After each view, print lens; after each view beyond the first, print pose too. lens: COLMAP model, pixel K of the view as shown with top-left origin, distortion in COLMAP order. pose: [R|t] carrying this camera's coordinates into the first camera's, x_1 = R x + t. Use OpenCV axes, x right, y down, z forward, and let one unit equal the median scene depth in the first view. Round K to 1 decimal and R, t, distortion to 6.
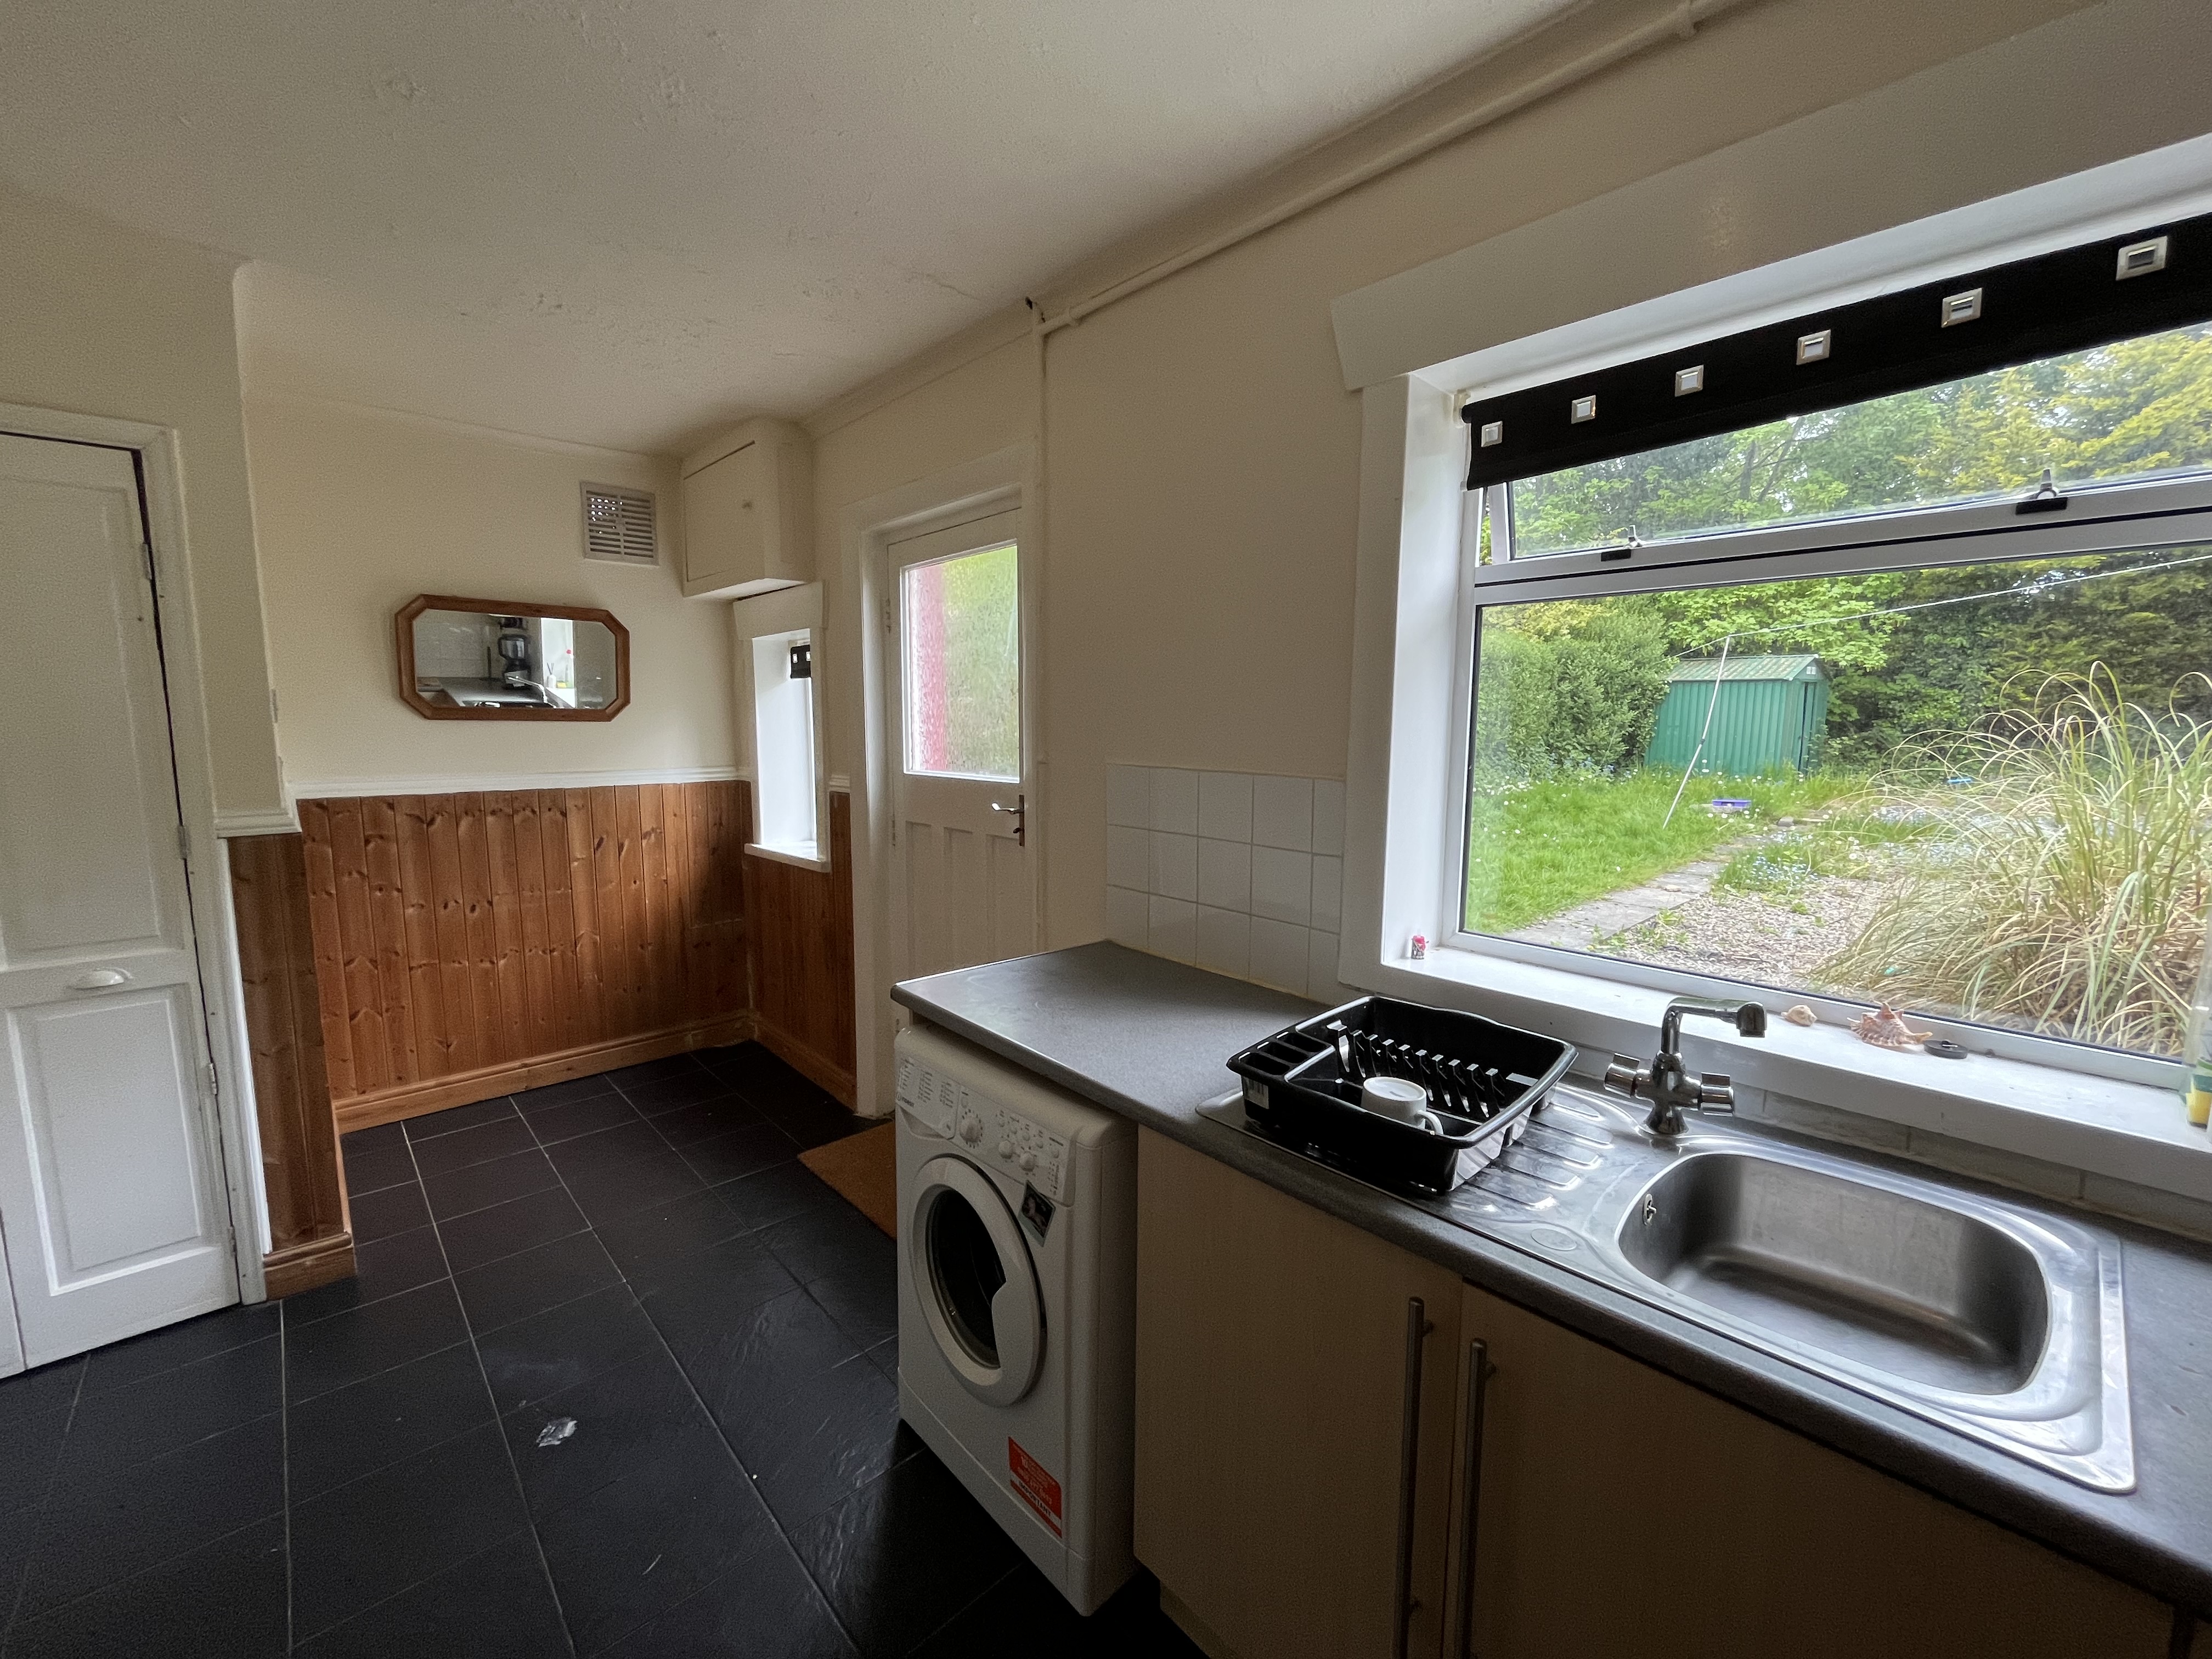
lens RADIAL K [[898.7, 0, 1099.6], [0, 898.7, 831.8], [0, 0, 1]] dist [-0.001231, 0.000199]
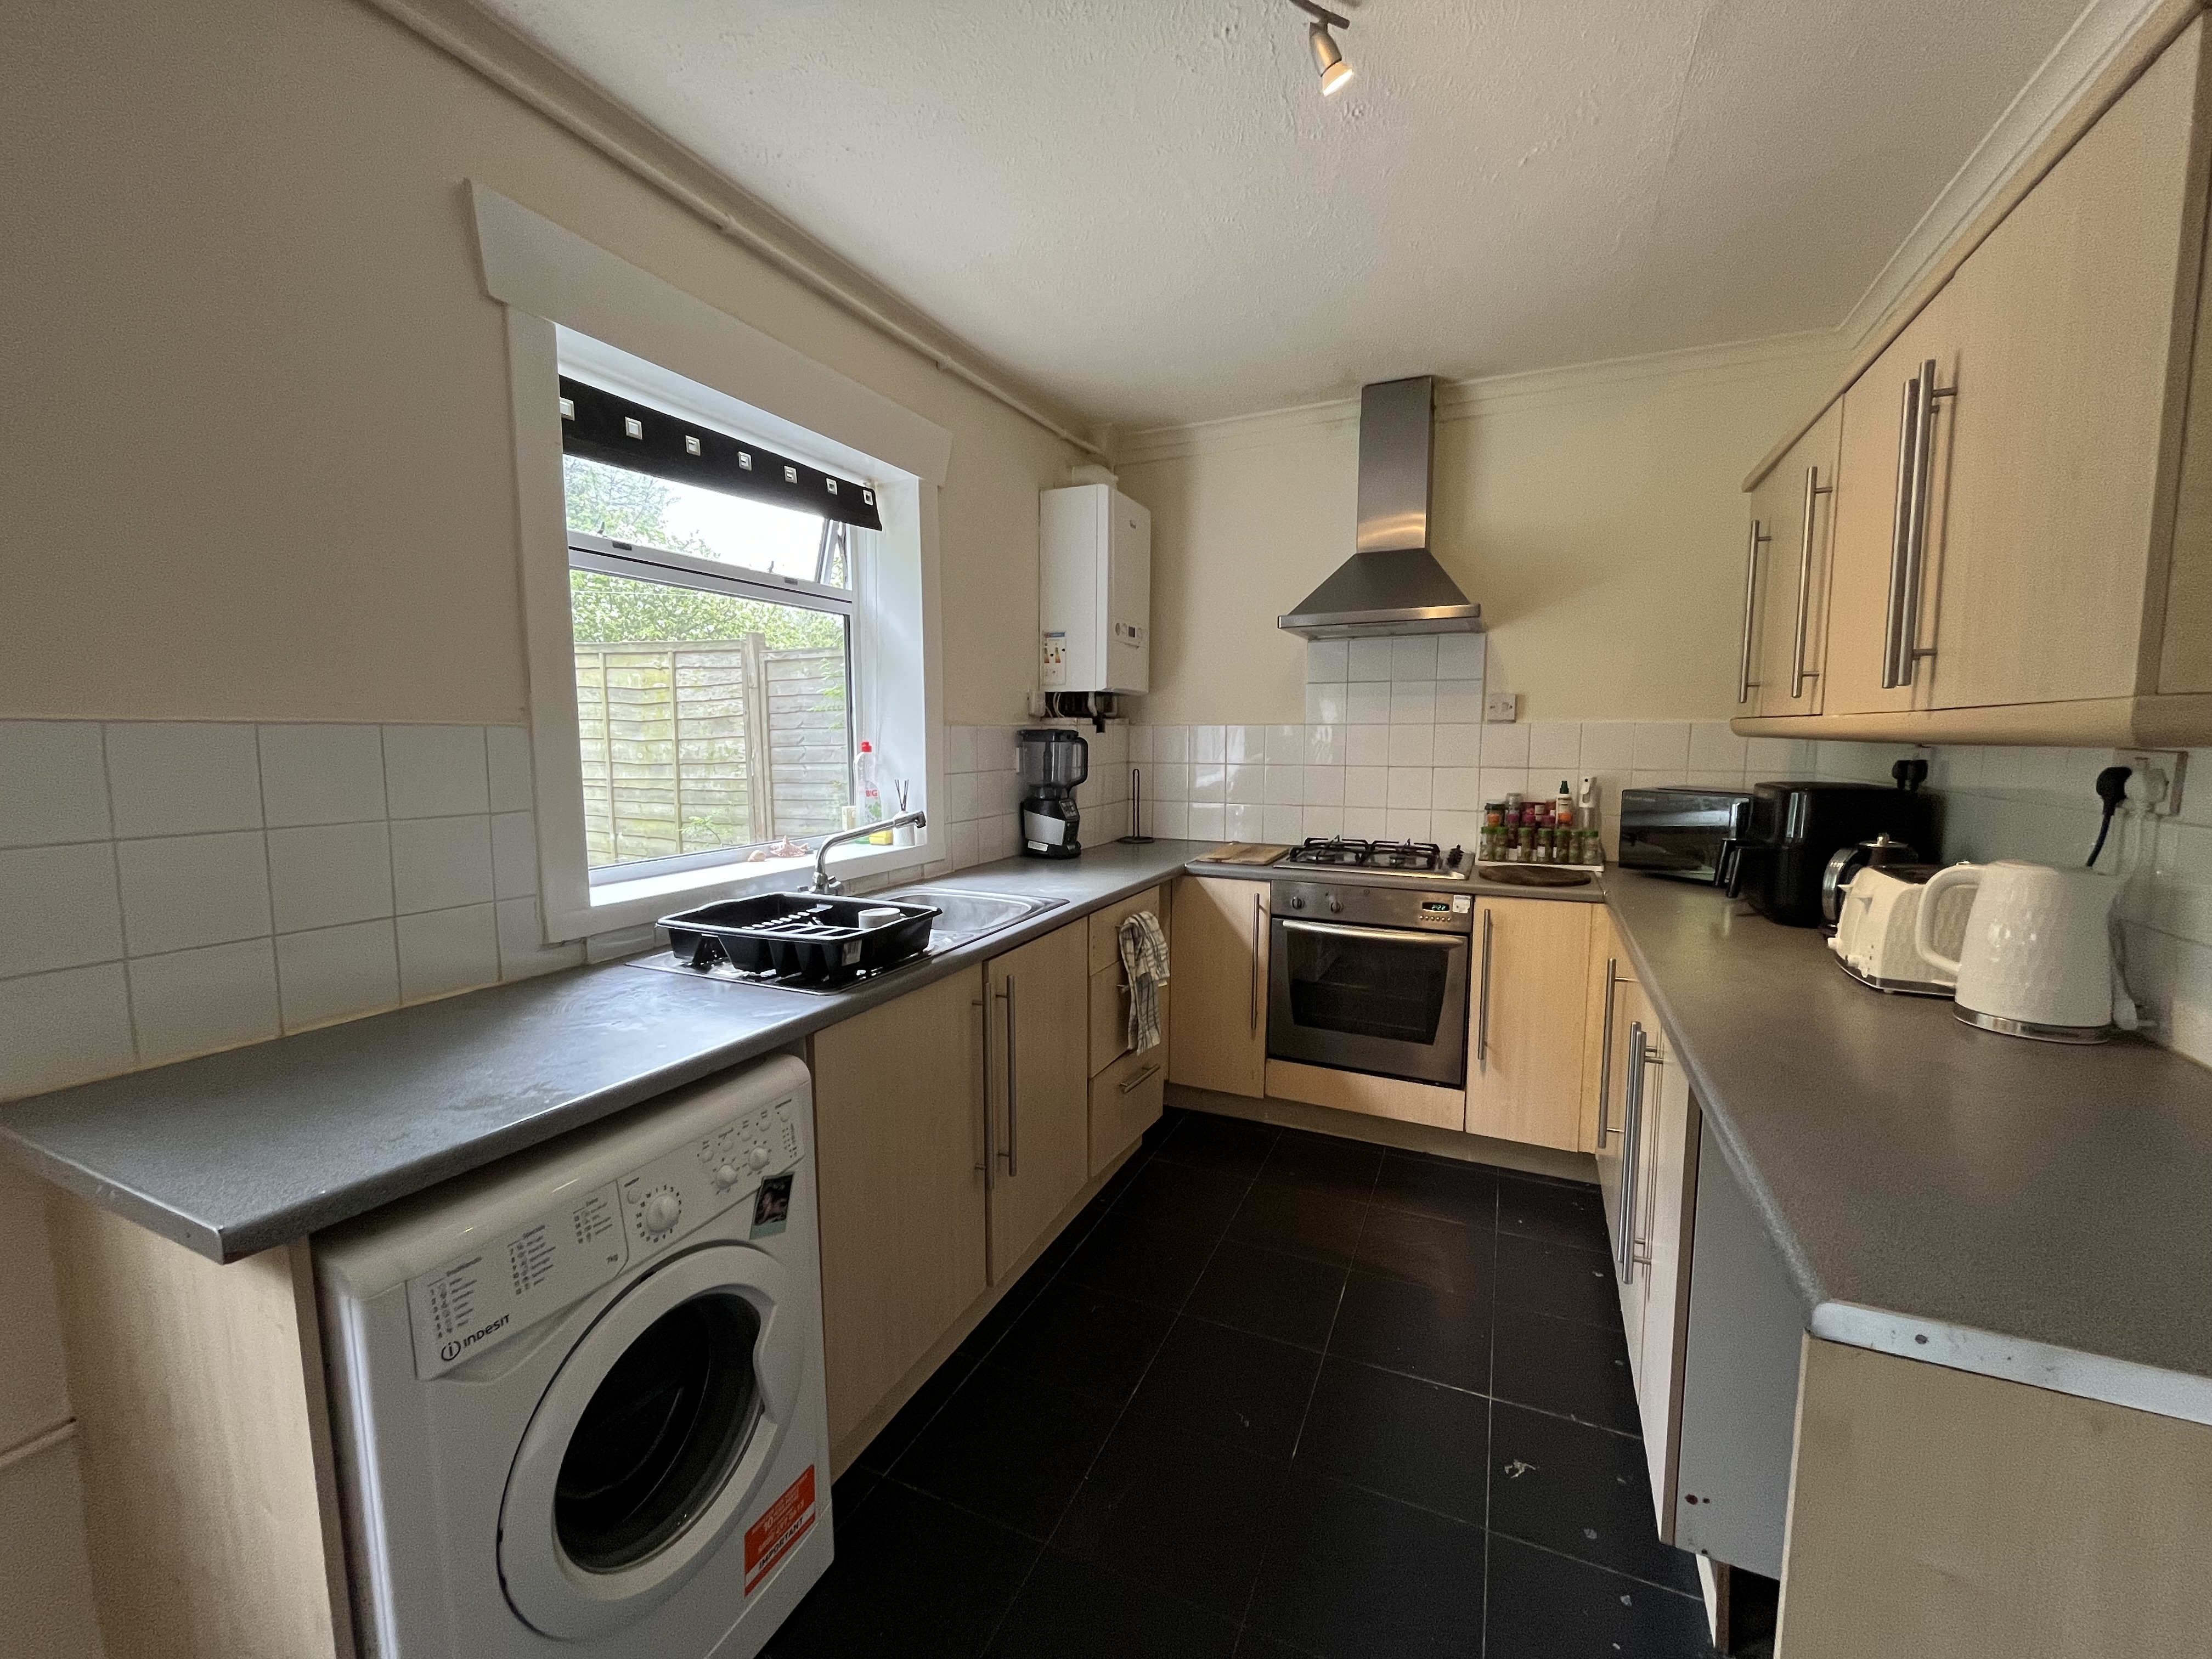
lens RADIAL K [[898.7, 0, 1099.6], [0, 898.7, 831.8], [0, 0, 1]] dist [-0.001231, 0.000199]
pose [[-0.383938, -0.107203, 0.917114, -0.948912], [0.114543, 0.980036, 0.162510, -0.039677], [-0.916227, 0.167443, -0.363994, 0.952772]]
